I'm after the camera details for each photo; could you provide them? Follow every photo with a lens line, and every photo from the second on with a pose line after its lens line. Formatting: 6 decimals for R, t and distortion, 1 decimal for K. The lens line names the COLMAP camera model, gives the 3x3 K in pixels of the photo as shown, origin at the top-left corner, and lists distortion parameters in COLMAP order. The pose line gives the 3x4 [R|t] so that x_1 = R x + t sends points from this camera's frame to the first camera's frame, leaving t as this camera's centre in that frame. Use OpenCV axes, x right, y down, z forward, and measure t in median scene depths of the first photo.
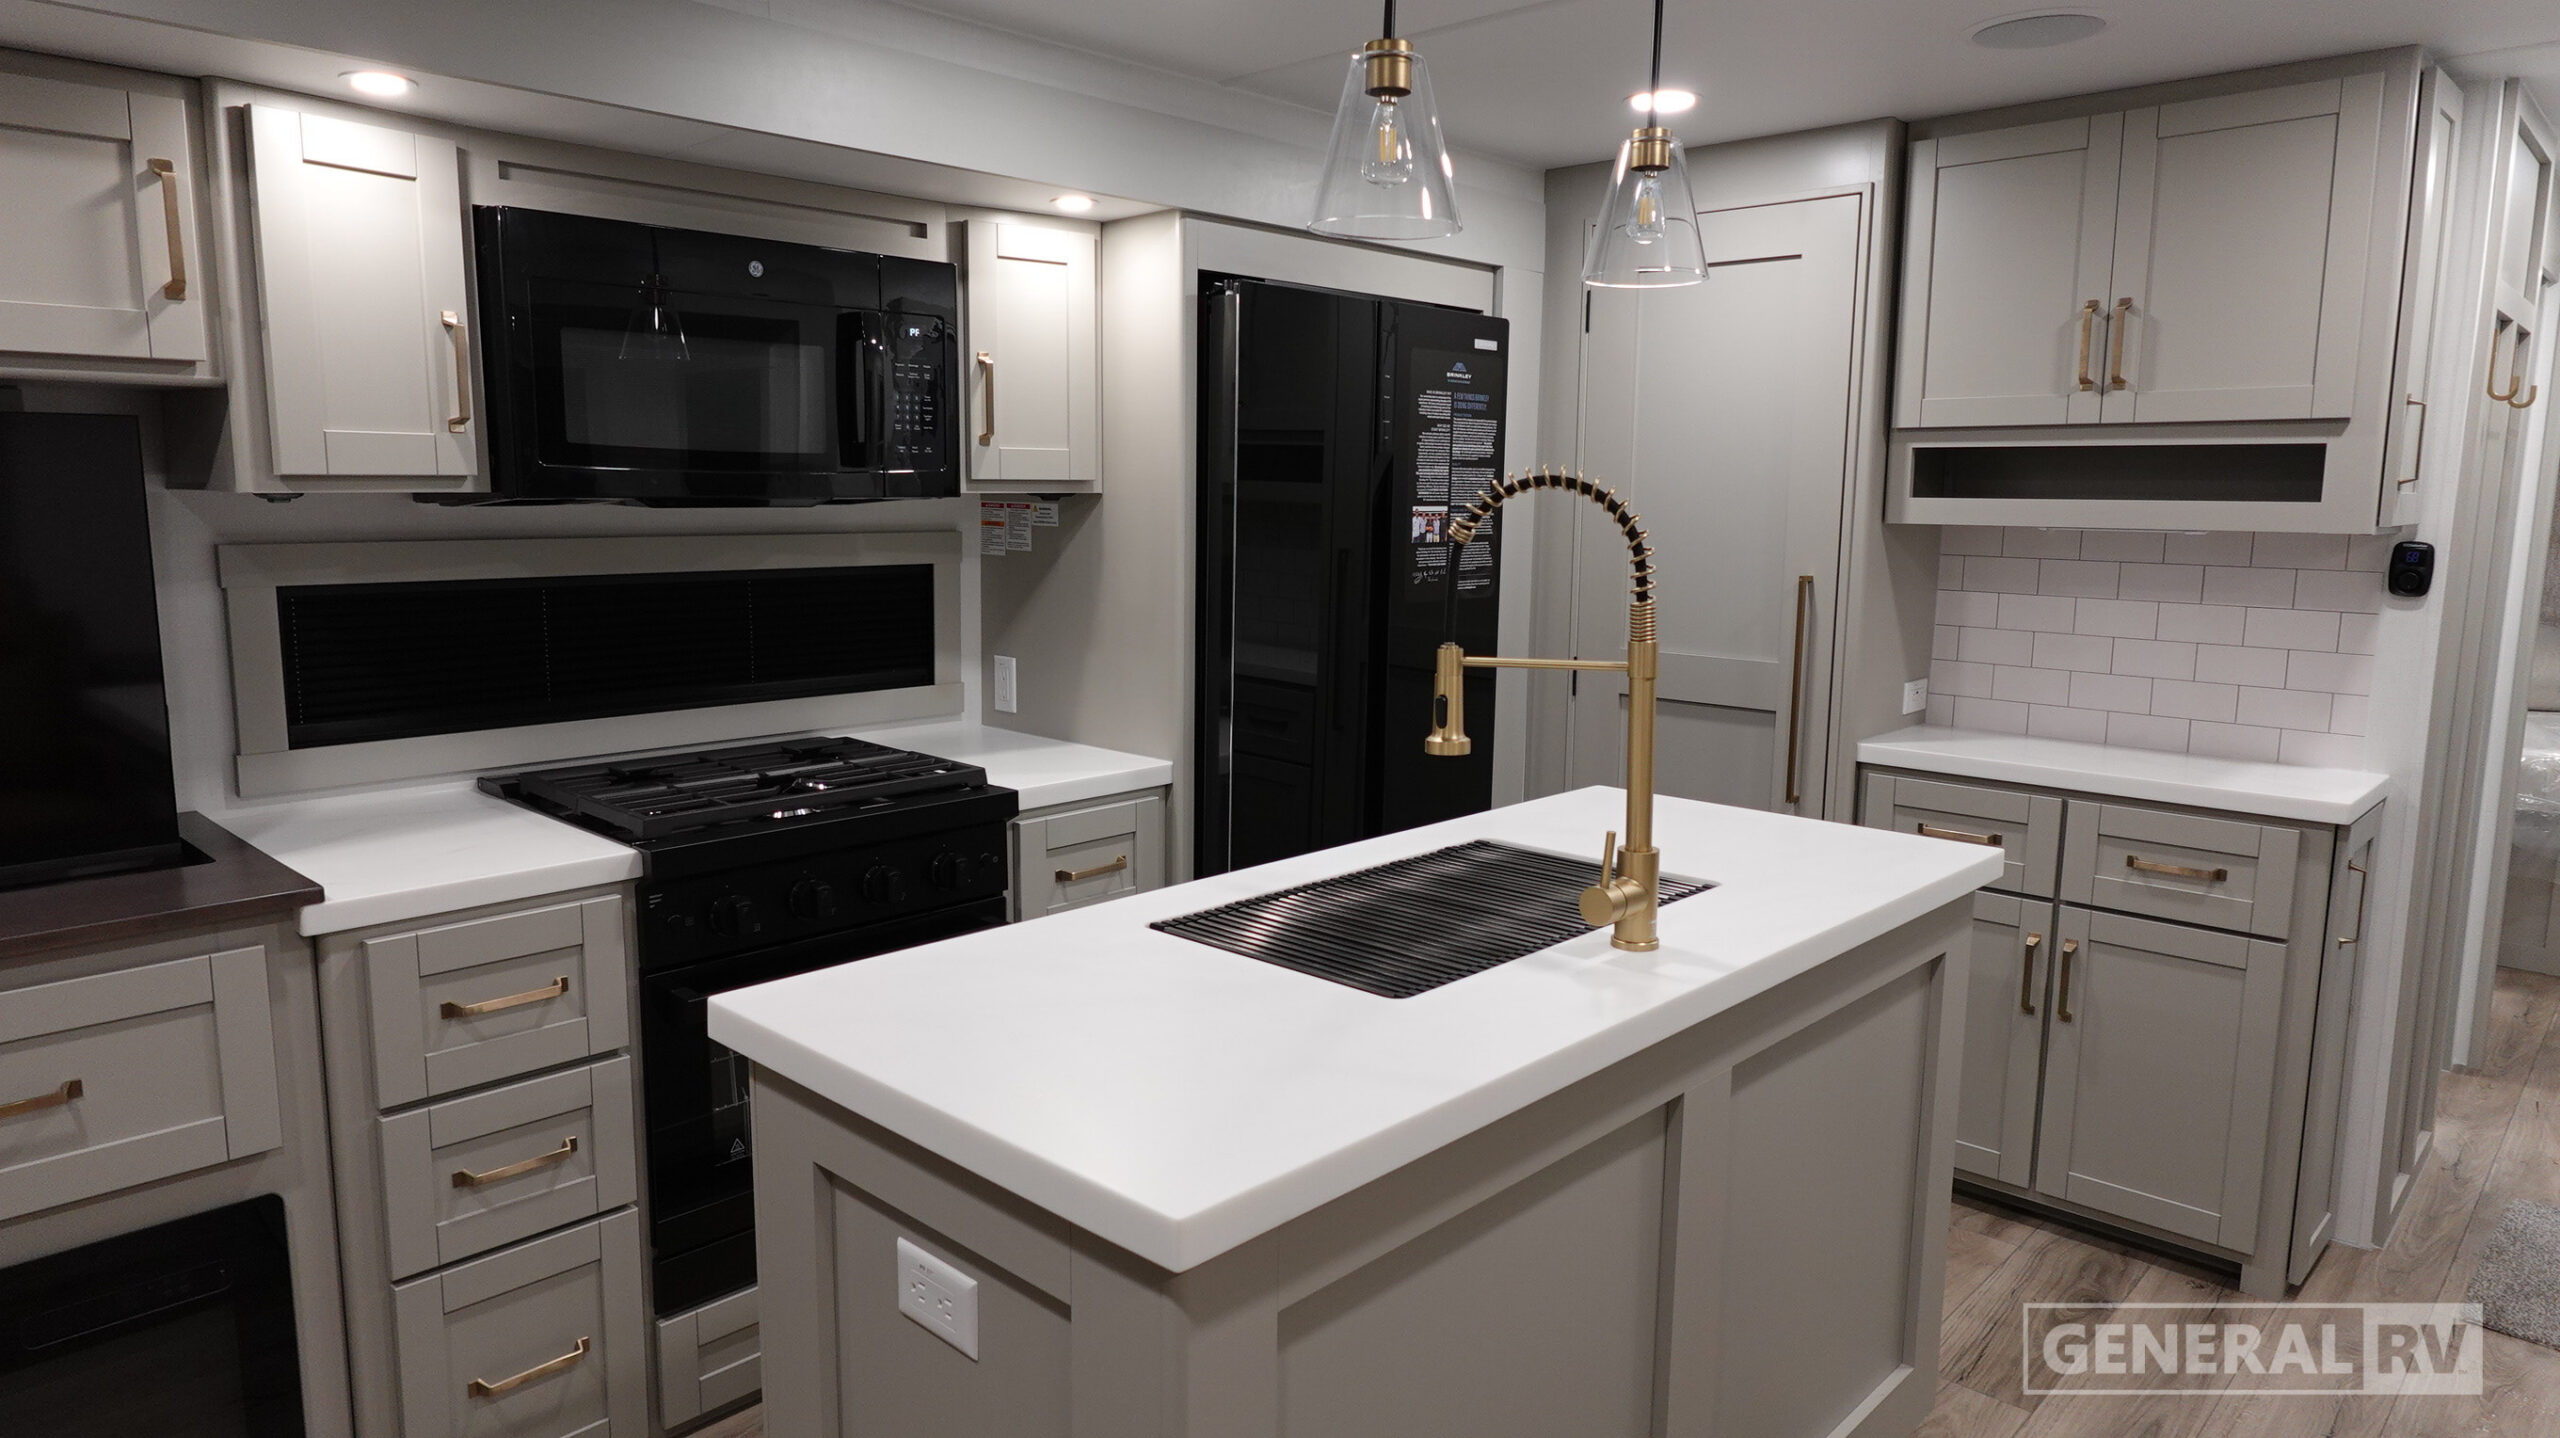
lens RADIAL K [[1578.8, 0, 1275.8], [0, 1578.8, 729.3], [0, 0, 1]] dist [-0.002326, 0.000855]
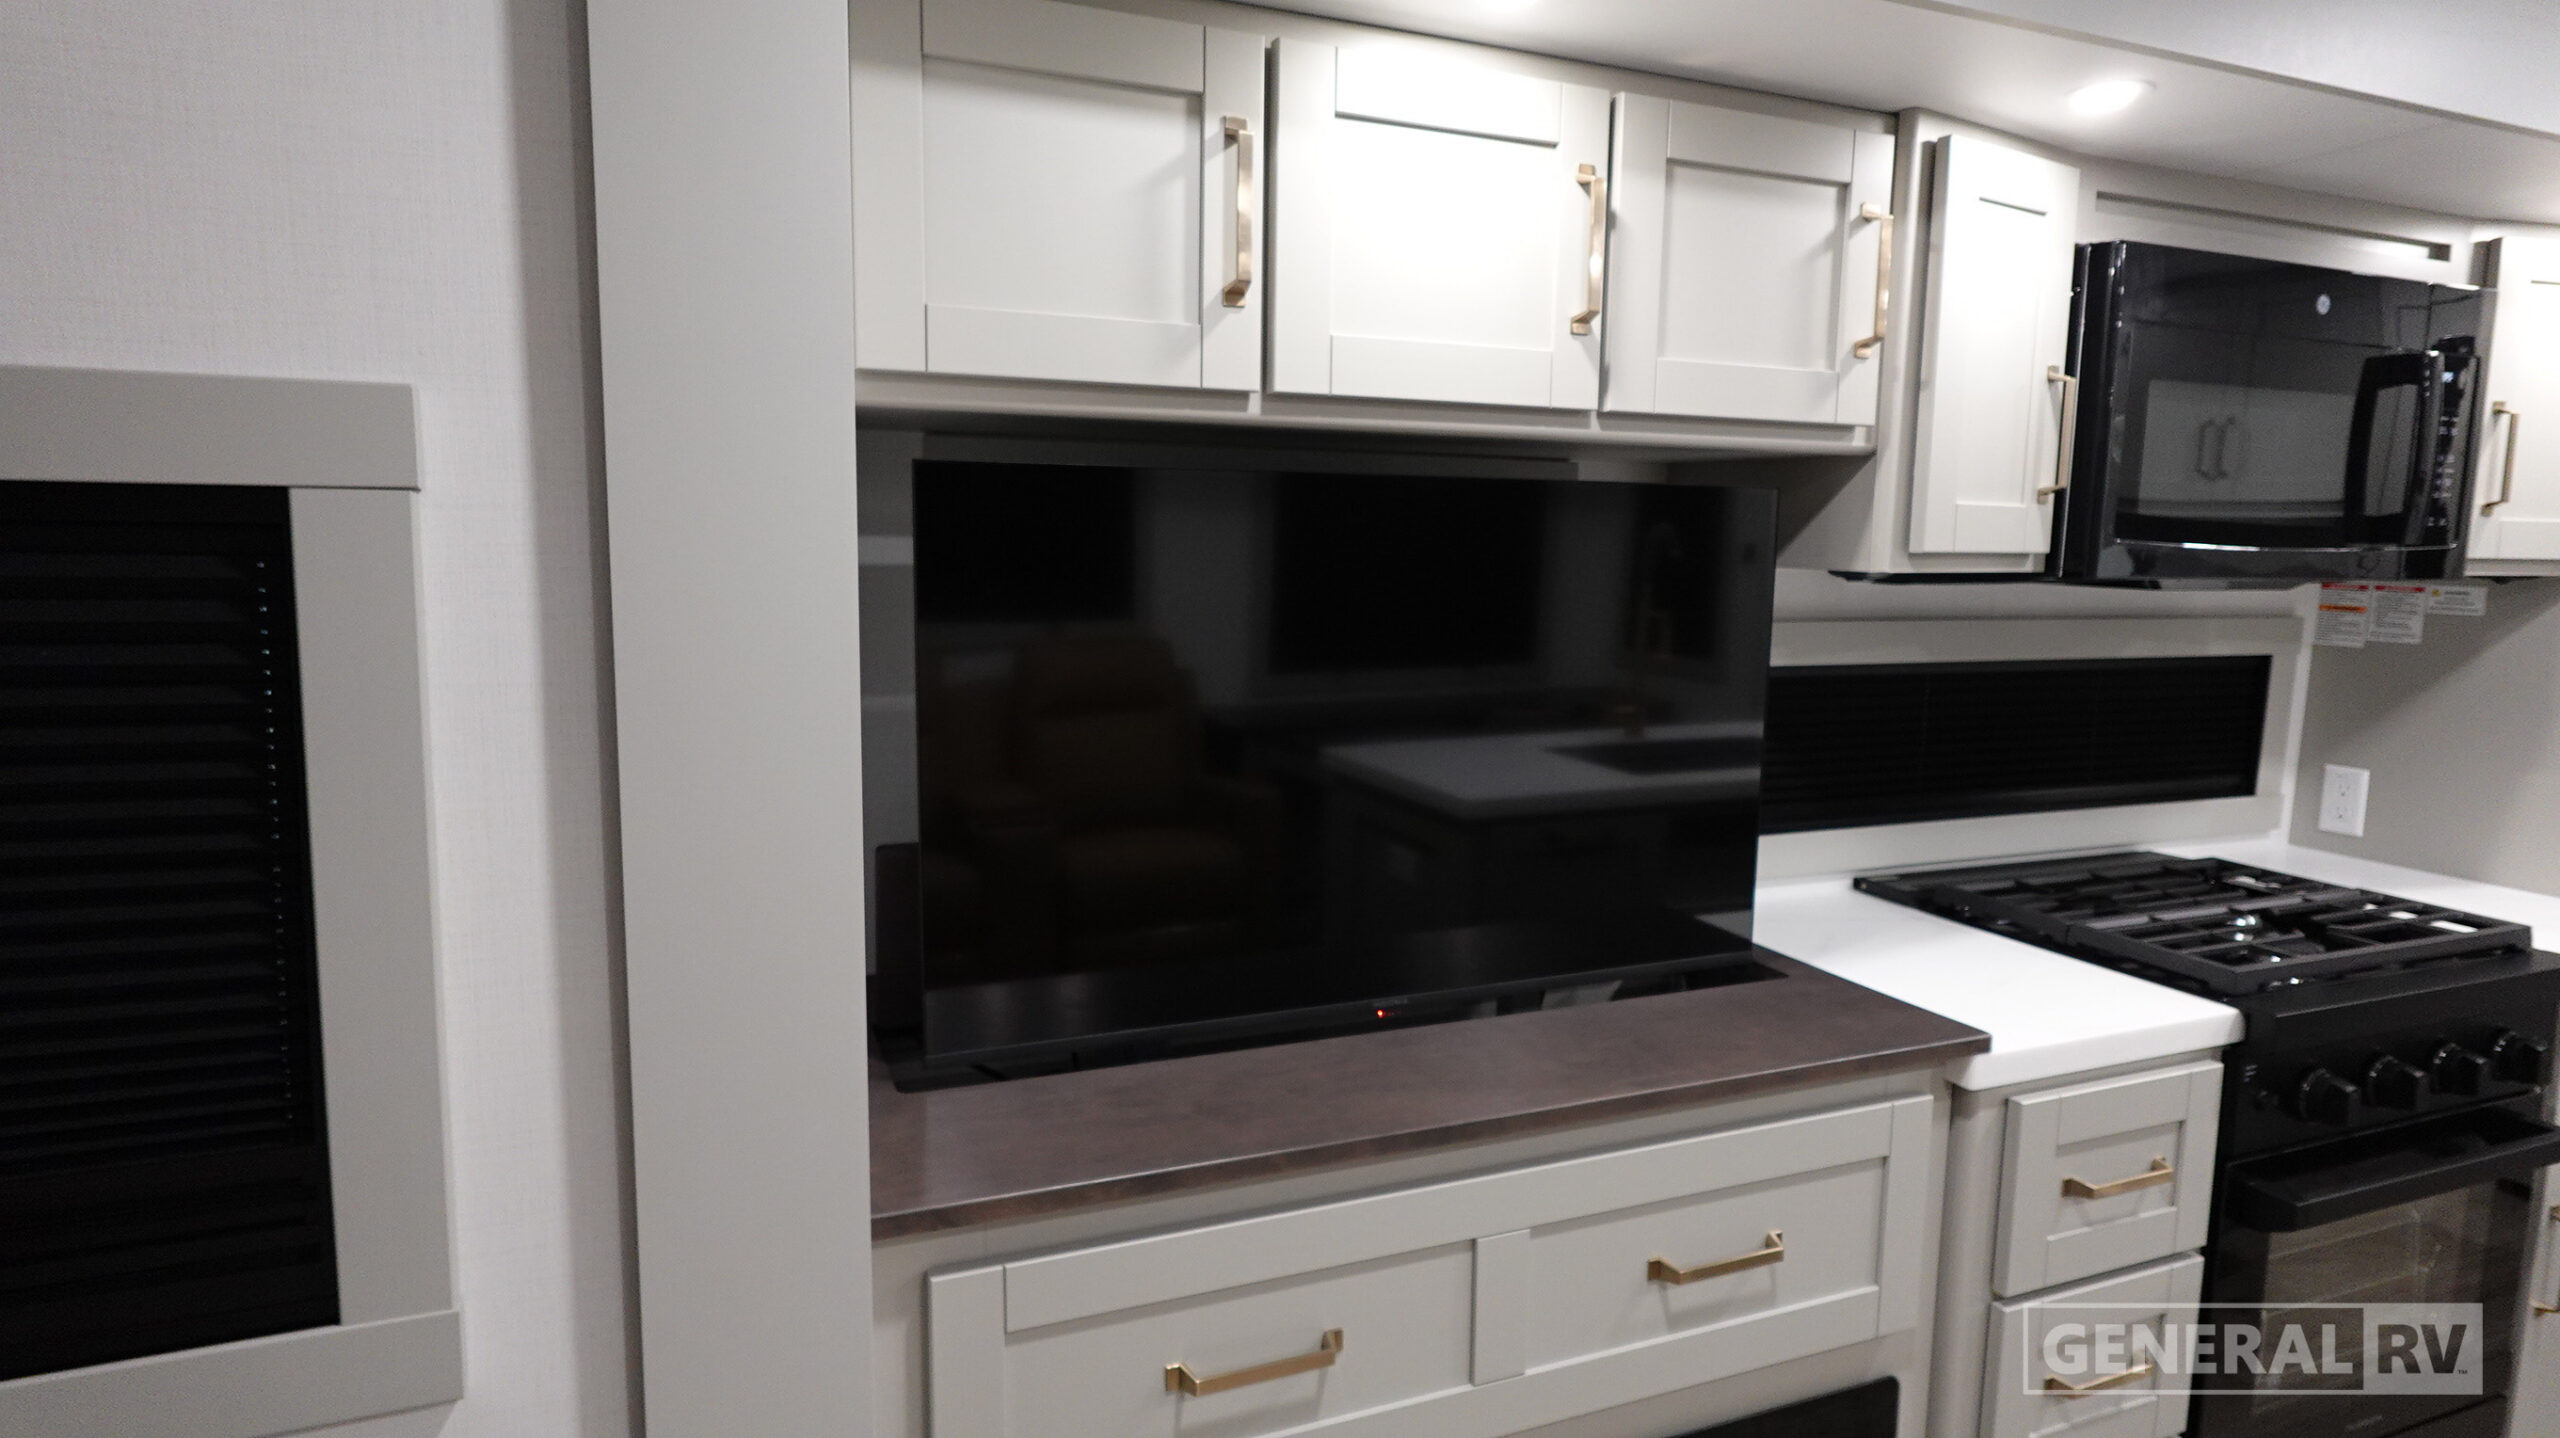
lens RADIAL K [[1455.1, 0, 1276.4], [0, 1455.1, 728.1], [0, 0, 1]] dist [-0.001940, 0.000317]
pose [[0.910185, 0.056301, -0.410358, -0.543812], [-0.069428, 0.997440, -0.017145, -0.021109], [0.408342, 0.044095, 0.911763, 0.099507]]
